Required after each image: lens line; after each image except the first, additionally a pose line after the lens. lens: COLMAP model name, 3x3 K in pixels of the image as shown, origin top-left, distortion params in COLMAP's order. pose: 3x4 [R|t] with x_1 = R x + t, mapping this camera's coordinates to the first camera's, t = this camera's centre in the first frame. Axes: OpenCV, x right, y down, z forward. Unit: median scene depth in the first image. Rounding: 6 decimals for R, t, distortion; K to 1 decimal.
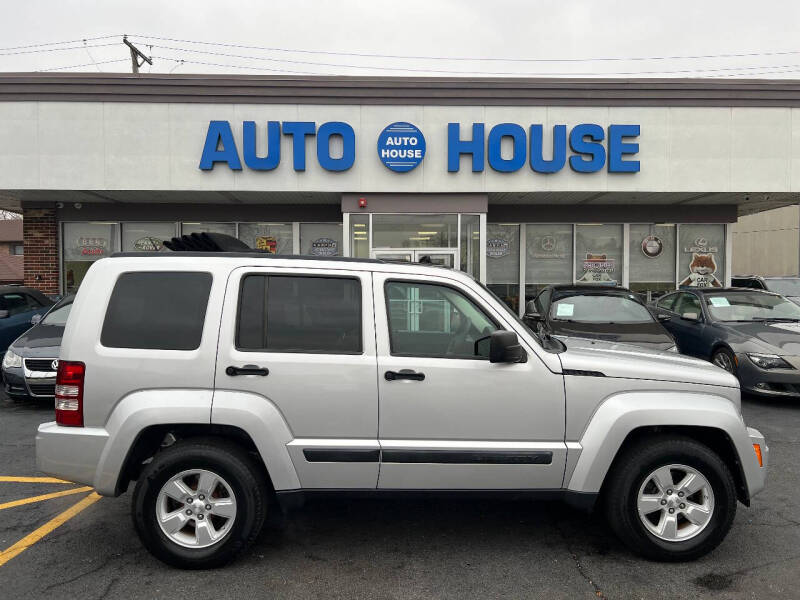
lens RADIAL K [[601.9, 0, 400.2], [0, 601.9, 304.7], [0, 0, 1]] dist [0.060227, -0.063313]
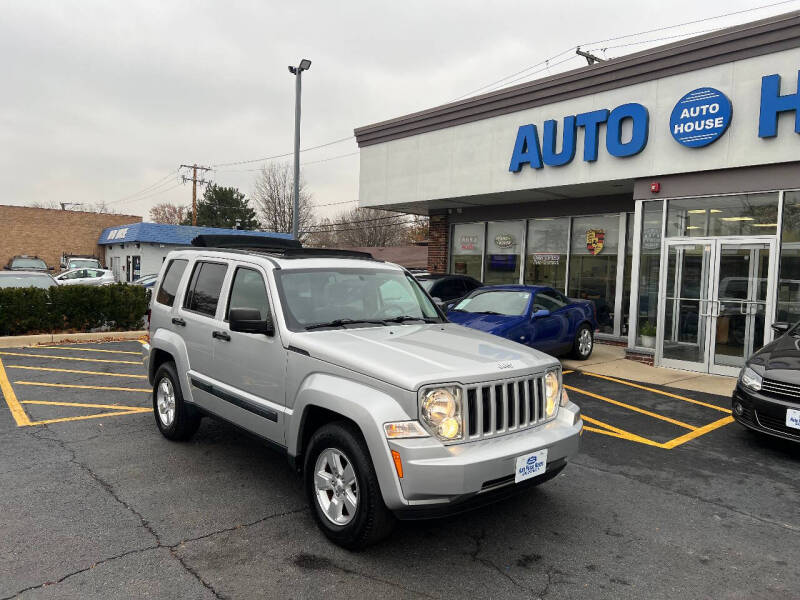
lens RADIAL K [[601.9, 0, 392.7], [0, 601.9, 302.4], [0, 0, 1]] dist [0.060227, -0.063313]
pose [[0.624107, 0.060753, -0.778973, 0.415964], [-0.055378, 0.997905, 0.033460, -0.008039], [0.779374, 0.022255, 0.626164, 0.137076]]
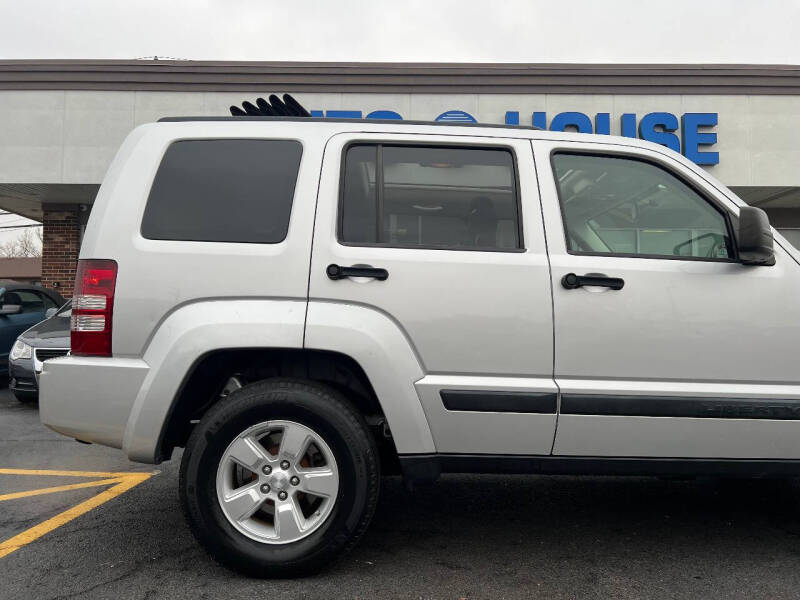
lens RADIAL K [[601.9, 0, 403.3], [0, 601.9, 301.1], [0, 0, 1]] dist [0.060227, -0.063313]
pose [[0.999823, 0.001789, -0.018724, -0.058979], [-0.003297, 0.996722, -0.080831, 0.060856], [0.018518, 0.080879, 0.996552, 0.105905]]
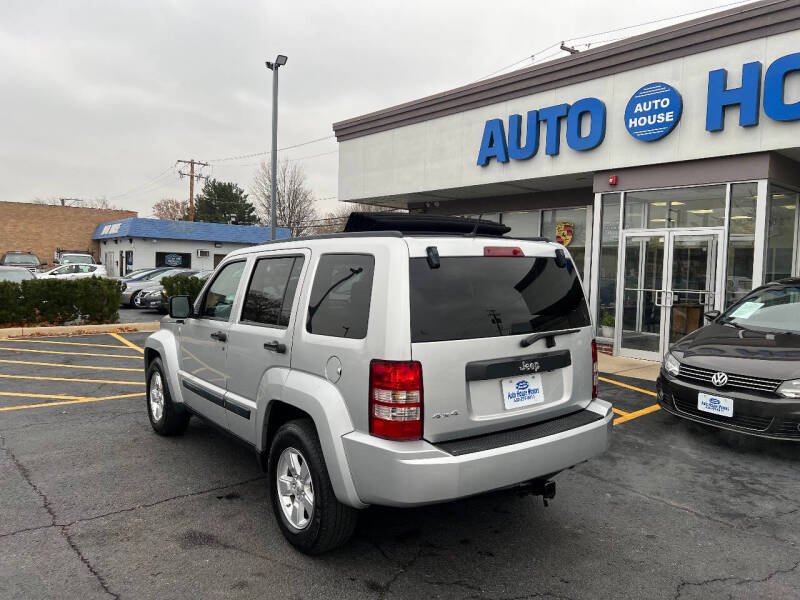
lens RADIAL K [[601.9, 0, 403.0], [0, 601.9, 295.3], [0, 0, 1]] dist [0.060227, -0.063313]
pose [[0.628865, 0.055741, -0.775514, 0.469254], [-0.051438, 0.998224, 0.030037, -0.007341], [0.775811, 0.021001, 0.630616, 0.181238]]
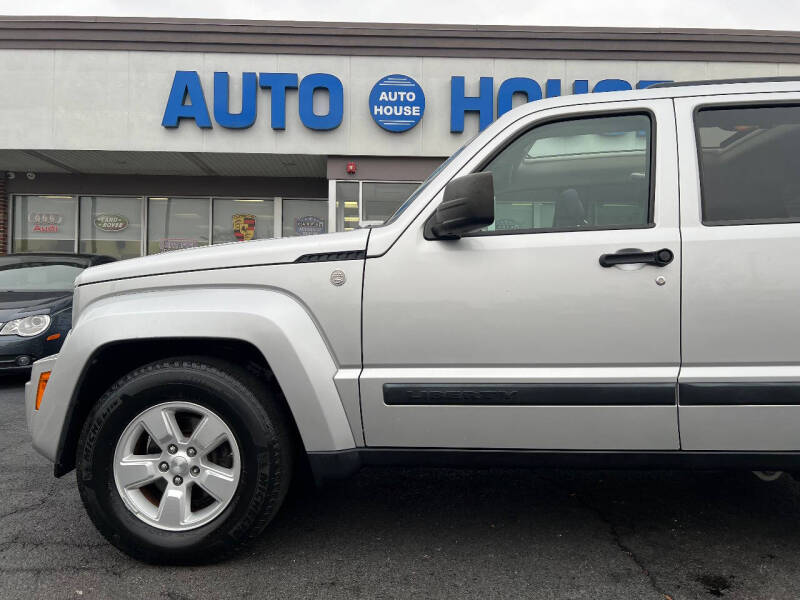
lens RADIAL K [[601.9, 0, 400.6], [0, 601.9, 298.5], [0, 0, 1]] dist [0.060227, -0.063313]
pose [[0.999915, 0.009488, -0.008887, 0.017760], [-0.009913, 0.998746, -0.049083, 0.059956], [0.008410, 0.049167, 0.998755, 0.150924]]
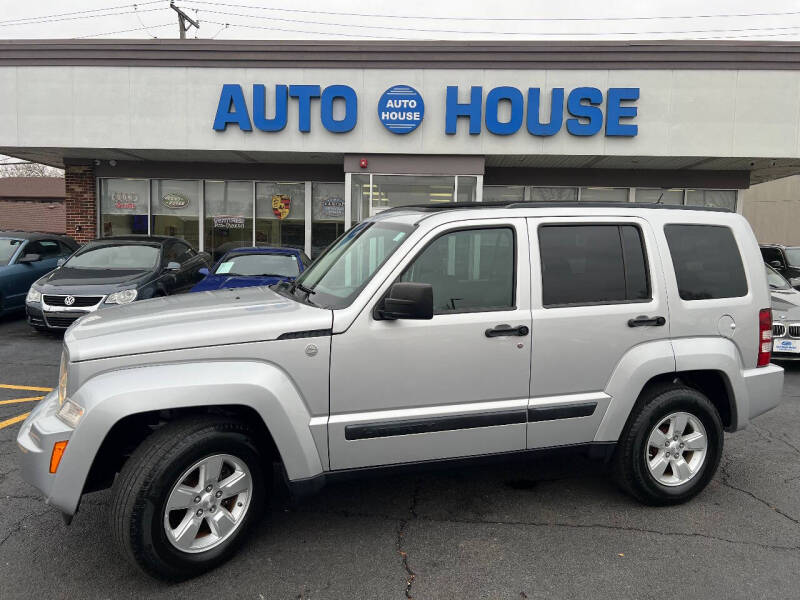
lens RADIAL K [[601.9, 0, 400.4], [0, 601.9, 301.7], [0, 0, 1]] dist [0.060227, -0.063313]
pose [[0.994555, 0.035066, -0.098134, 0.115328], [-0.029858, 0.998092, 0.054045, 0.013113], [0.099842, -0.050820, 0.993705, -0.053275]]
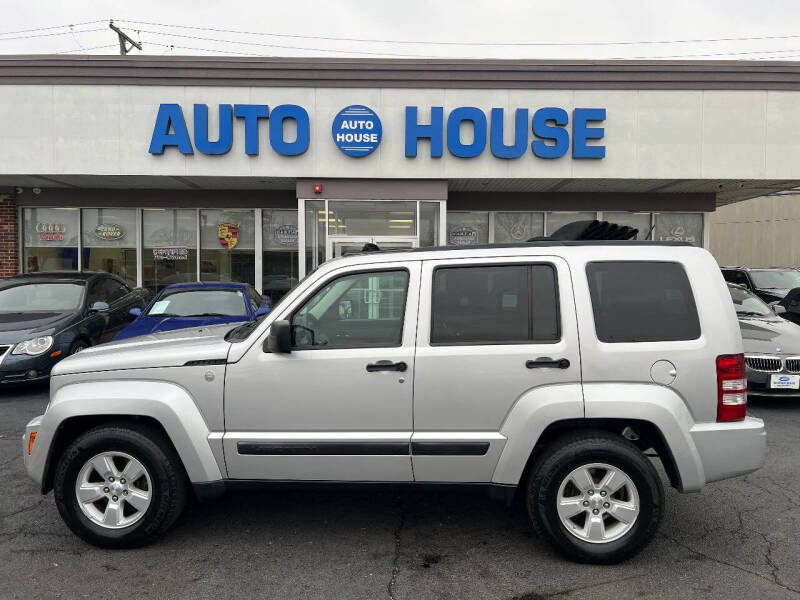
lens RADIAL K [[601.9, 0, 405.1], [0, 601.9, 300.5], [0, 0, 1]] dist [0.060227, -0.063313]
pose [[0.999651, 0.008472, -0.025019, 0.105857], [-0.008220, 0.999915, 0.010152, 0.000038], [0.025103, -0.009943, 0.999635, 0.030565]]
